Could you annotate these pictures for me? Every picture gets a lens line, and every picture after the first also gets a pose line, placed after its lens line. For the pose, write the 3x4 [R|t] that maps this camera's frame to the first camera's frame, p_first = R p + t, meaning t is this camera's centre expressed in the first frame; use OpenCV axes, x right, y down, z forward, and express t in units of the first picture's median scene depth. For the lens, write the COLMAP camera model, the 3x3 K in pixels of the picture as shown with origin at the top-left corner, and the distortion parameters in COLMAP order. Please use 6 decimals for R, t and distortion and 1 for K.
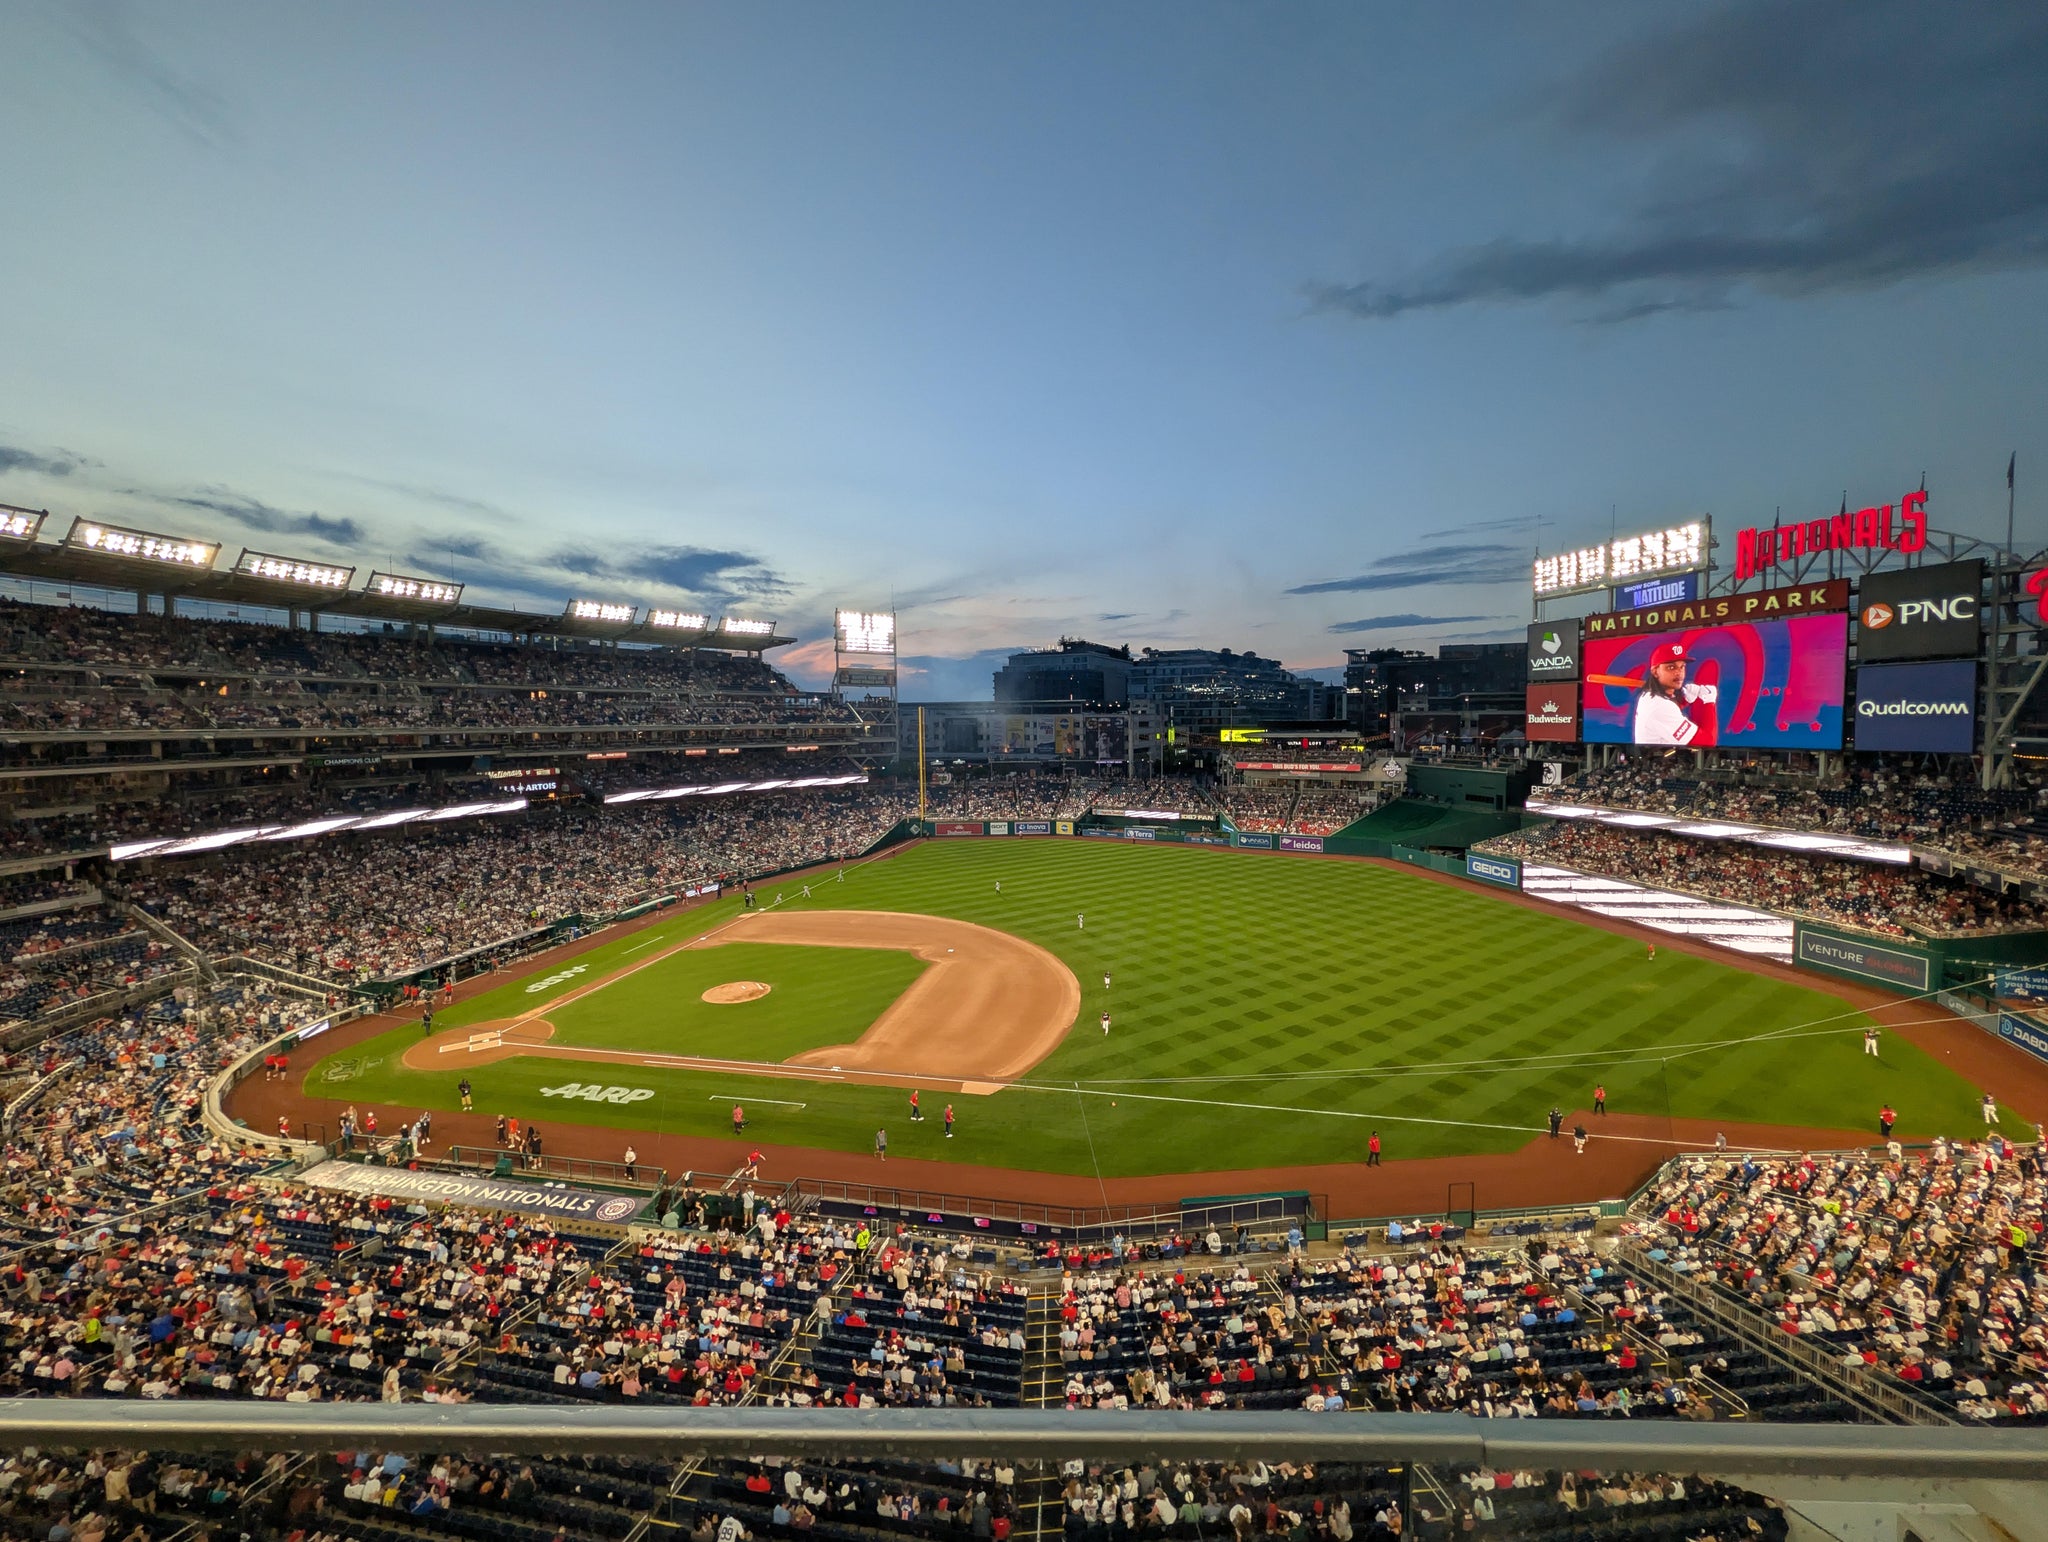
lens RADIAL K [[785.8, 0, 1021.9], [0, 785.8, 752.4], [0, 0, 1]] dist [0.001312, -0.000032]
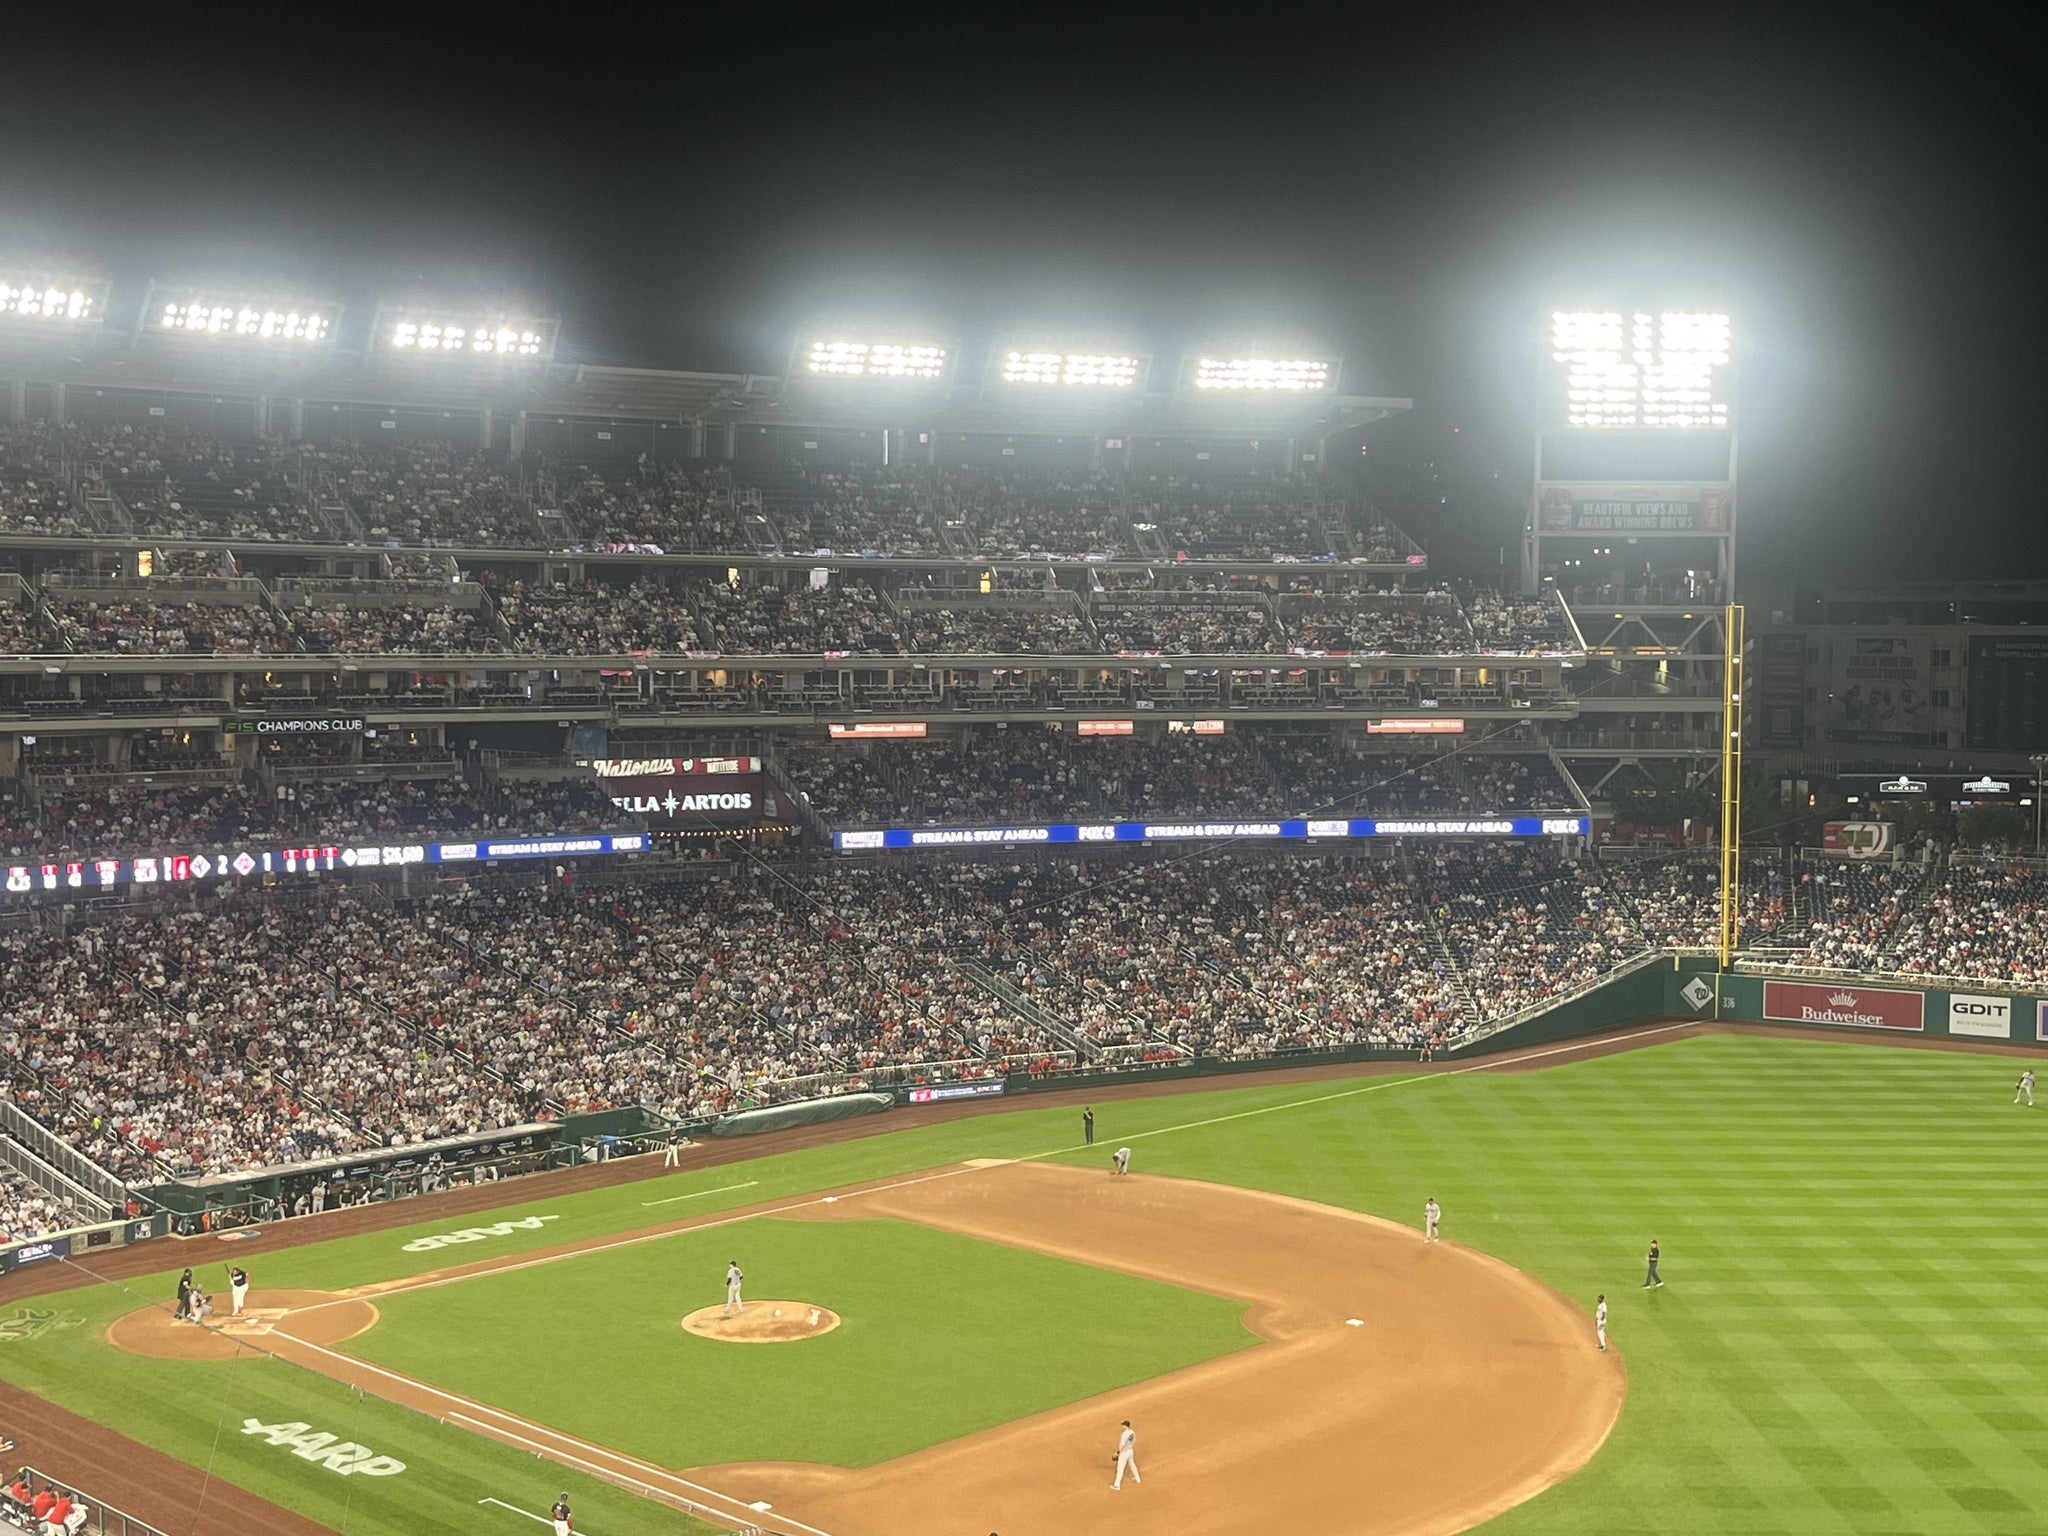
lens RADIAL K [[2575.3, 0, 1019.3], [0, 2575.3, 762.2], [0, 0, 1]] dist [0.030922, -0.029269]
pose [[0.838832, 0.039608, -0.542948, 0.296590], [-0.033231, 0.999215, 0.021551, -0.013327], [0.543375, -0.000035, 0.839490, -0.038378]]
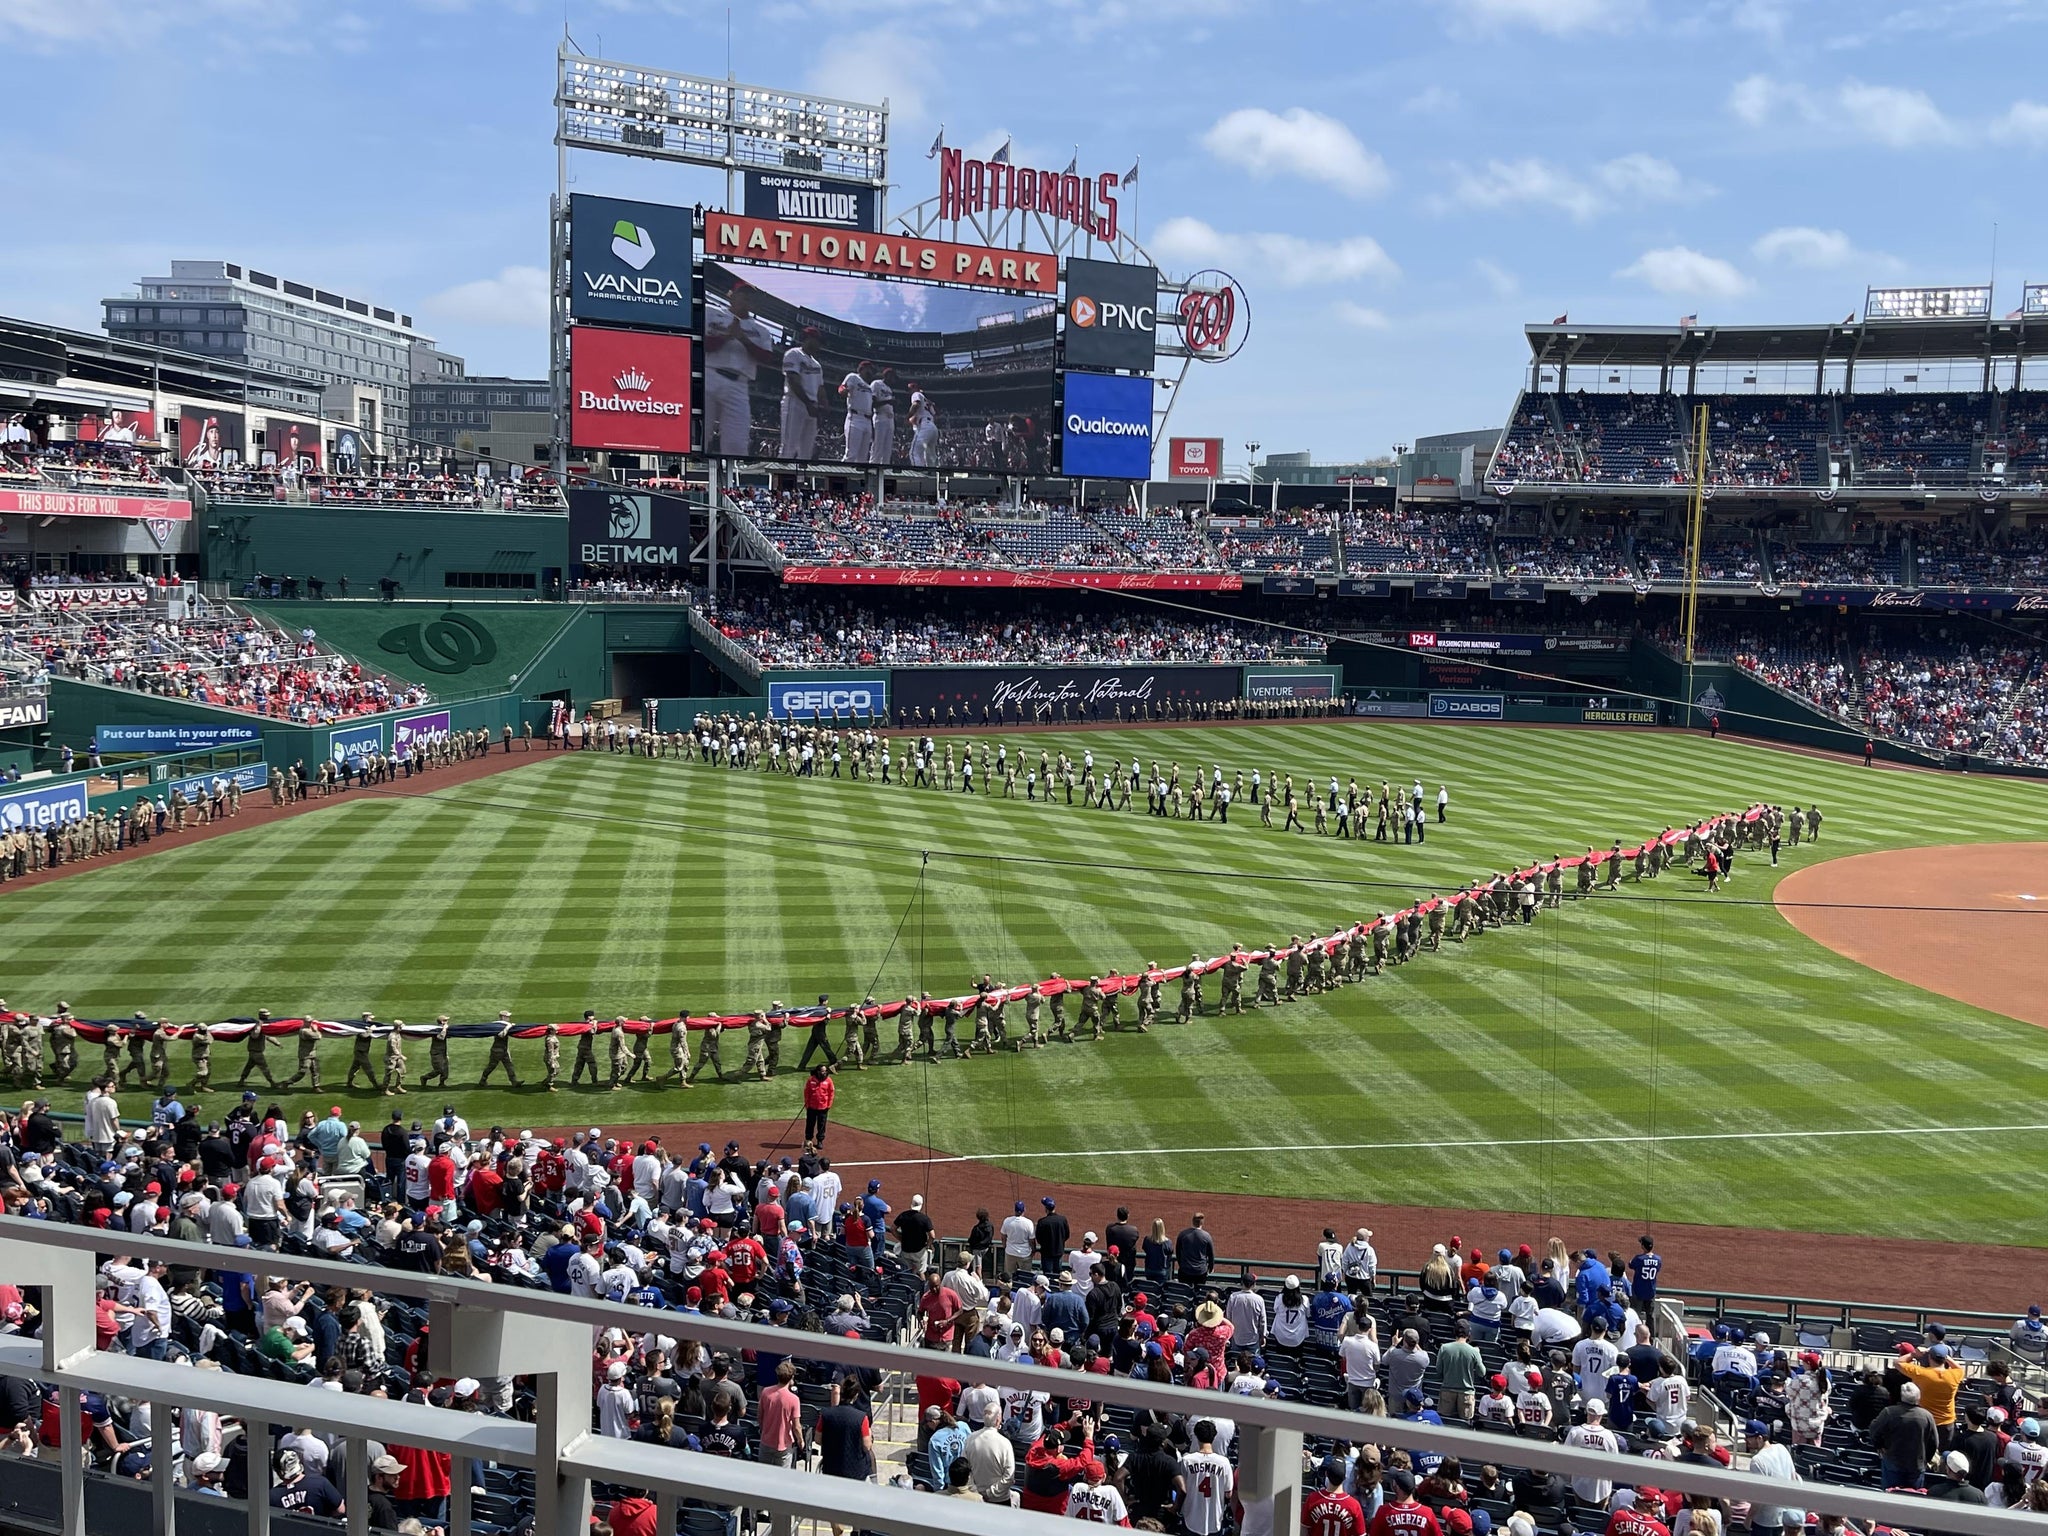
lens RADIAL K [[1818.2, 0, 1031.6], [0, 1818.2, 741.3], [0, 0, 1]] dist [0.041587, -0.022189]
pose [[-0.348003, -0.097947, 0.932363, -0.569121], [0.013654, 0.993892, 0.109507, 0.051914], [-0.937394, 0.050839, -0.344540, 1.344121]]
